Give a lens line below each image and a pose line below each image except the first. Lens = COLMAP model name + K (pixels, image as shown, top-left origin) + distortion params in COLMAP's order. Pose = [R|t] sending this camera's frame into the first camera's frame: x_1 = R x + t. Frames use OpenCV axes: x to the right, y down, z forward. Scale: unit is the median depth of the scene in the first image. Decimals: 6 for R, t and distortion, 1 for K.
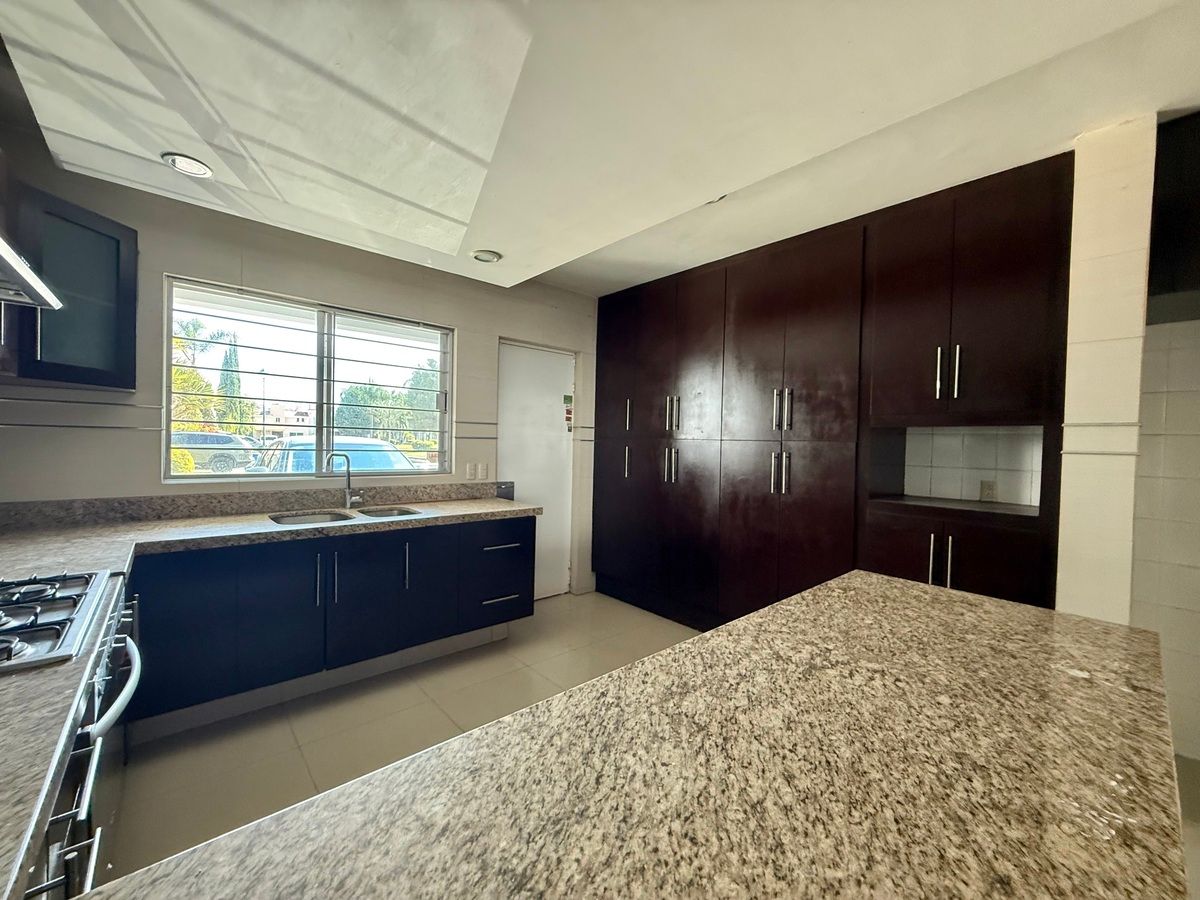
lens RADIAL K [[475.8, 0, 597.2], [0, 475.8, 449.9], [0, 0, 1]] dist [0.001024, -0.000221]
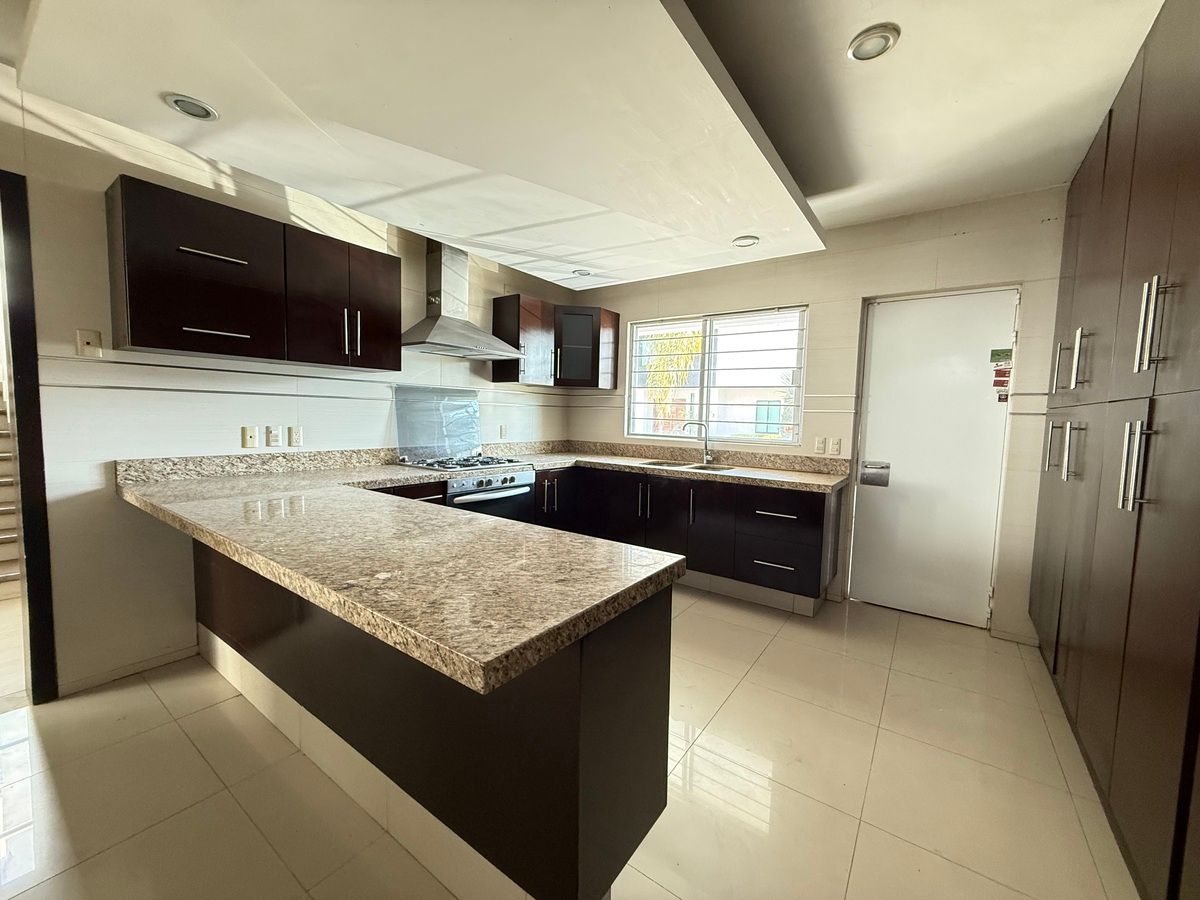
lens RADIAL K [[475.8, 0, 597.2], [0, 475.8, 449.9], [0, 0, 1]] dist [0.001024, -0.000221]
pose [[0.216645, 0.054764, -0.974713, 1.243690], [-0.036752, 0.998175, 0.047914, 0.051044], [0.975558, 0.025443, 0.218262, 0.695545]]
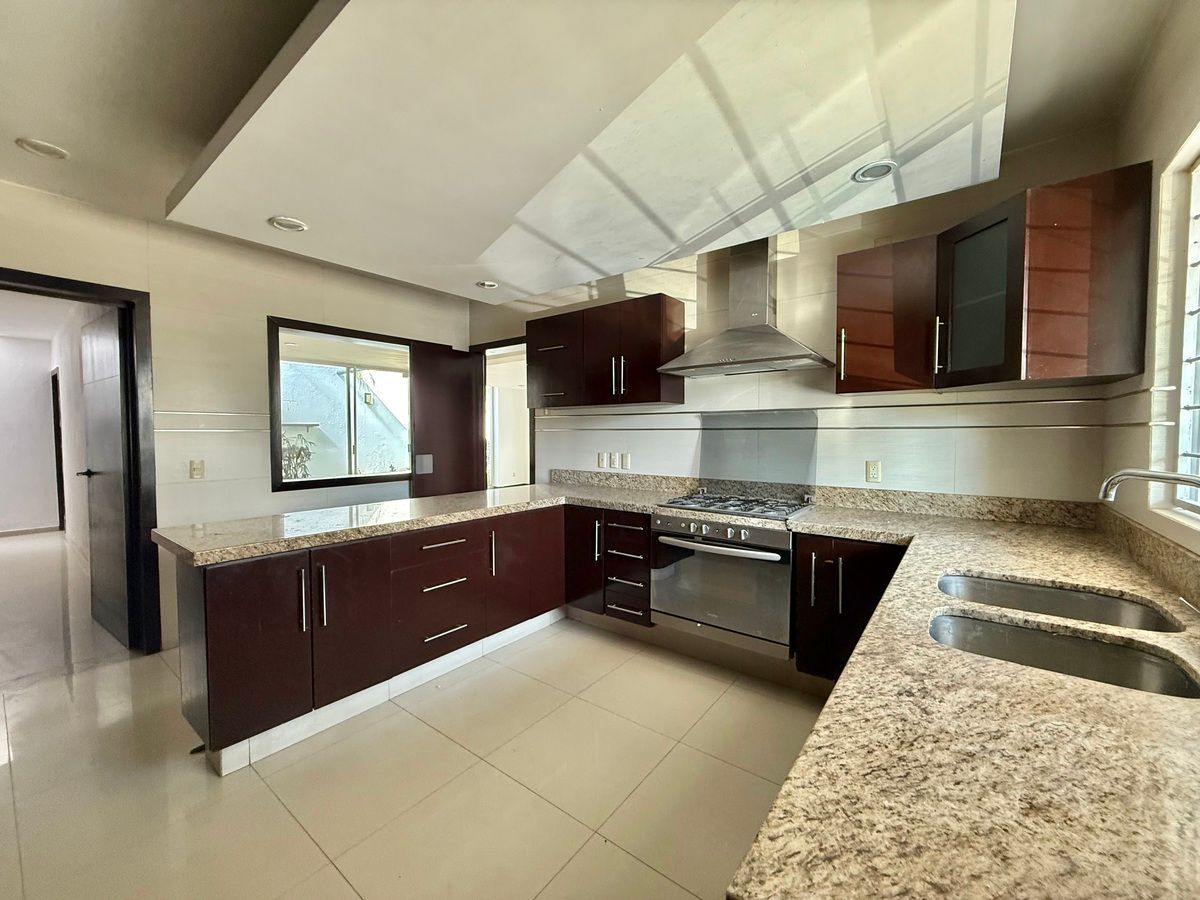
lens RADIAL K [[475.8, 0, 597.2], [0, 475.8, 449.9], [0, 0, 1]] dist [0.001024, -0.000221]
pose [[-0.982750, -0.015147, -0.184316, -0.093619], [-0.024633, 0.998481, 0.049288, -0.031295], [0.183290, 0.052978, -0.981630, 2.111438]]
